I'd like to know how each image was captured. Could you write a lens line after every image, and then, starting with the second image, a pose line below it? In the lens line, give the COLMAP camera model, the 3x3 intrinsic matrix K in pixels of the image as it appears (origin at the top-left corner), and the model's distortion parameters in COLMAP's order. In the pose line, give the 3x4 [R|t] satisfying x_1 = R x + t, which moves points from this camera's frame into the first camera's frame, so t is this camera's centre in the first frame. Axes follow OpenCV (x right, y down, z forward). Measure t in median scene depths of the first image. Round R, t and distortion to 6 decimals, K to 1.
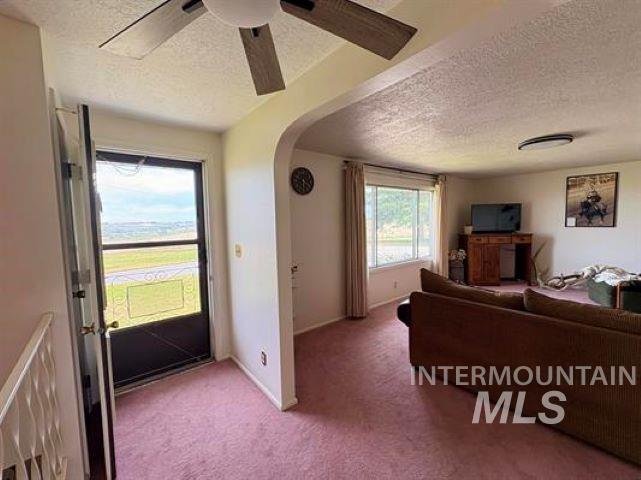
lens RADIAL K [[268.4, 0, 322.7], [0, 268.4, 239.2], [0, 0, 1]] dist [0.000691, 0.000440]
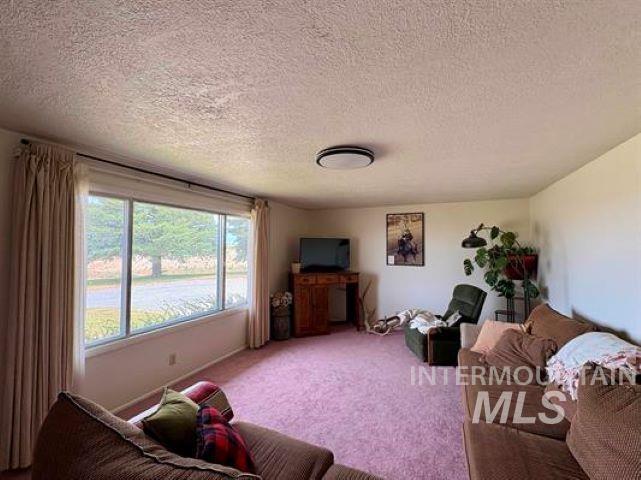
lens RADIAL K [[268.4, 0, 322.7], [0, 268.4, 239.2], [0, 0, 1]] dist [0.000691, 0.000440]
pose [[0.898342, 0.041615, 0.437320, 0.278191], [0.005903, 0.994270, -0.106739, -0.036899], [-0.439256, 0.098469, 0.892949, 0.237867]]
